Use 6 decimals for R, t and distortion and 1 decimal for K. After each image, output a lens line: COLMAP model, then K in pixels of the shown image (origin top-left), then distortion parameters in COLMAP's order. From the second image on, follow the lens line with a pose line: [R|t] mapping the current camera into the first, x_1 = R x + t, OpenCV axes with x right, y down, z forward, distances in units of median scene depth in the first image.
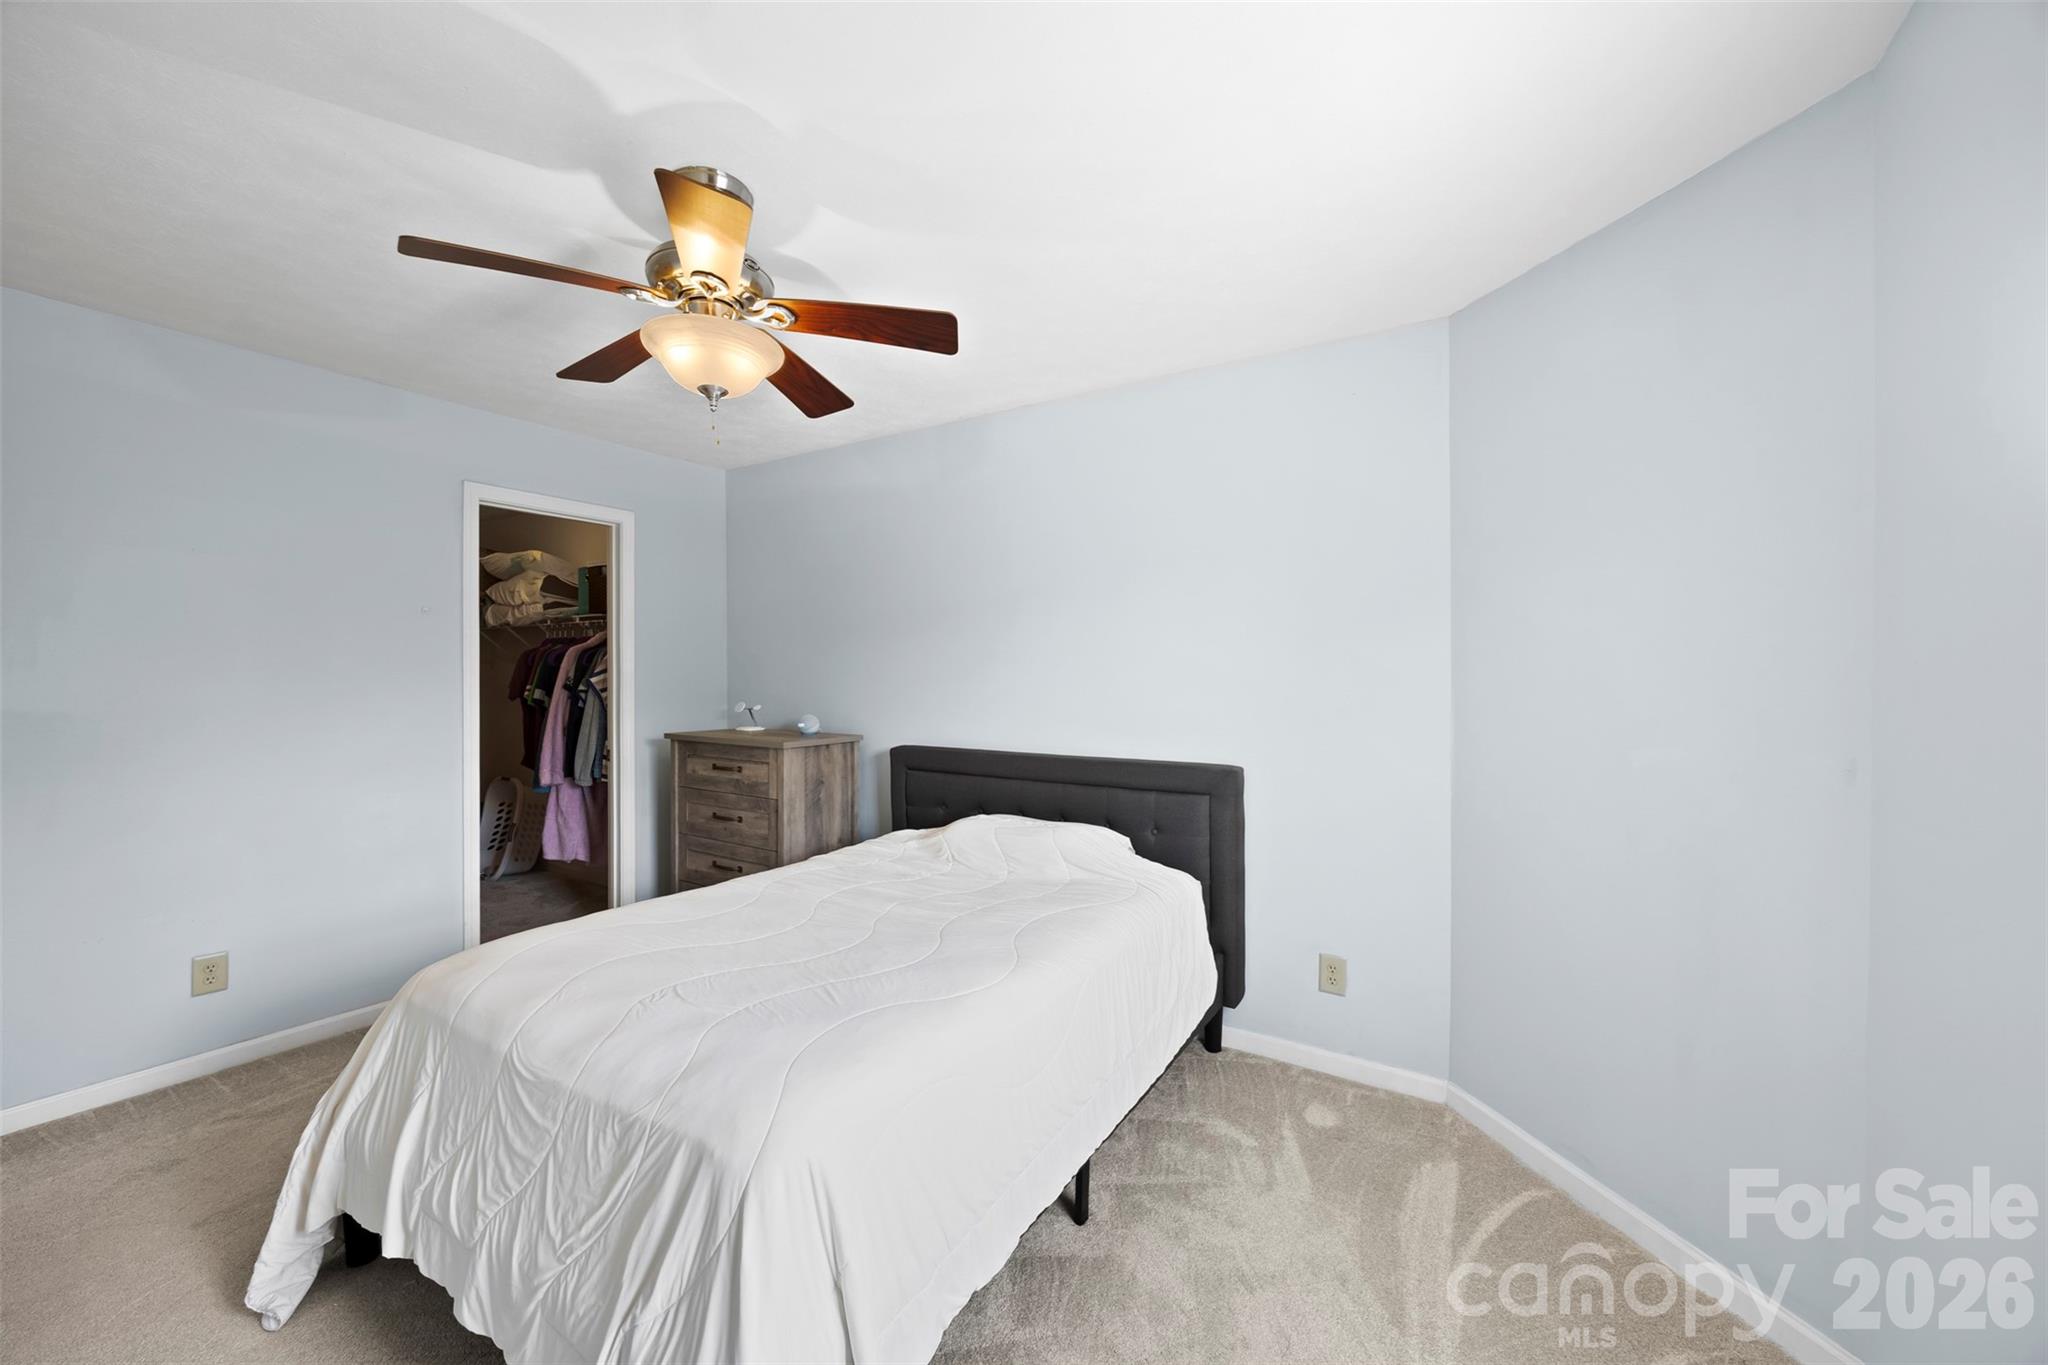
lens RADIAL K [[819.3, 0, 1026.4], [0, 819.3, 680.4], [0, 0, 1]] dist [0.001815, 0.001067]
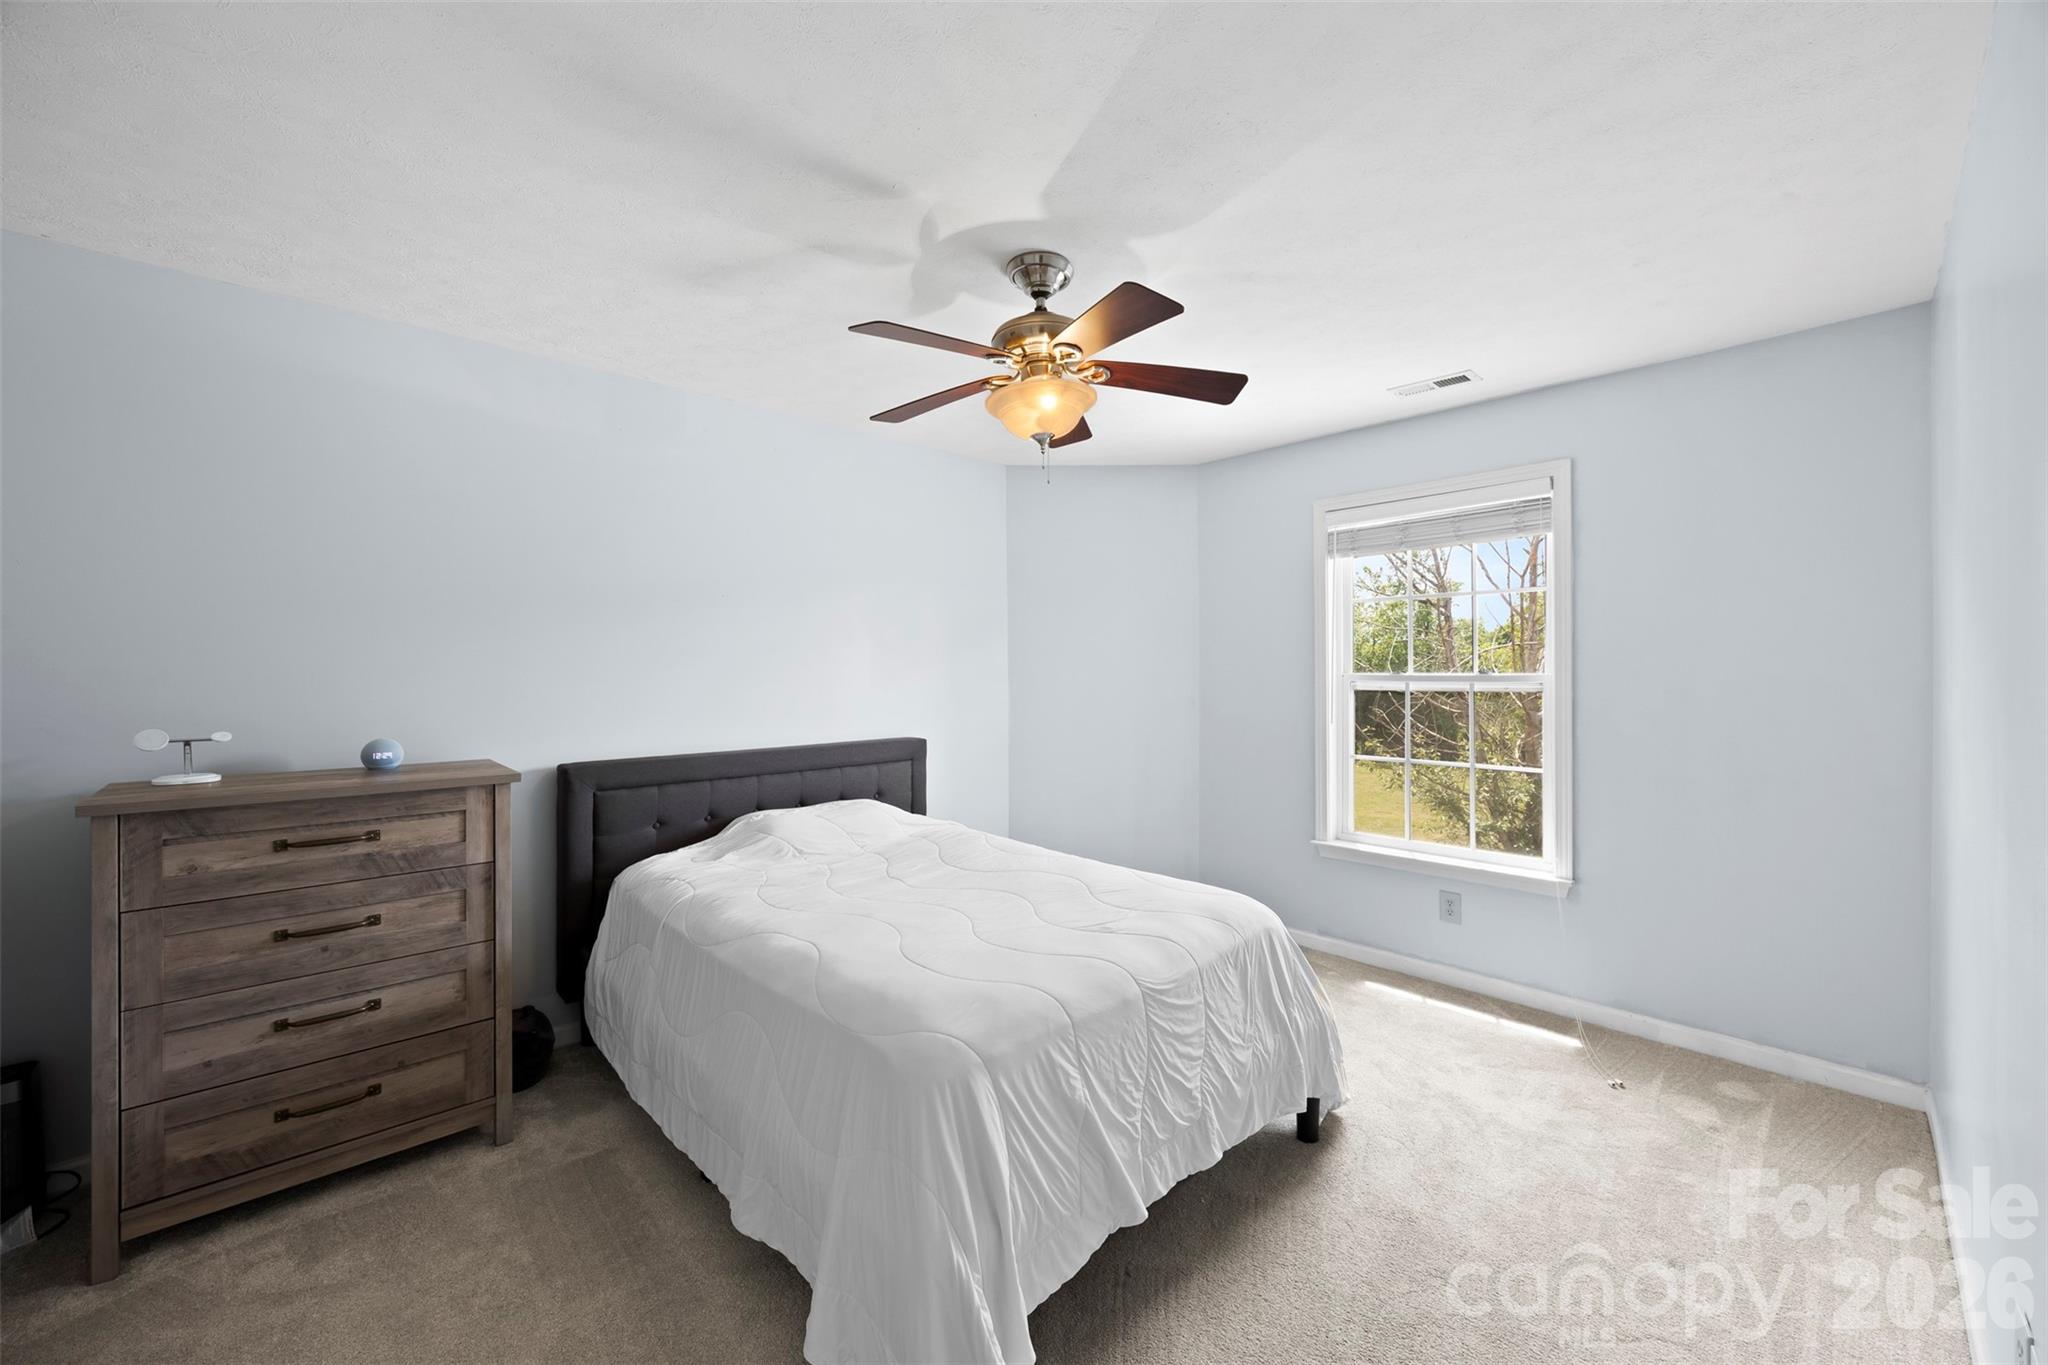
lens RADIAL K [[819.3, 0, 1037.8], [0, 819.3, 666.0], [0, 0, 1]] dist [0.001815, 0.001067]
pose [[0.197844, 0.001412, 0.980232, -0.834582], [0.007798, 0.999965, -0.003014, -0.007989], [-0.980202, 0.008241, 0.197826, 0.412739]]
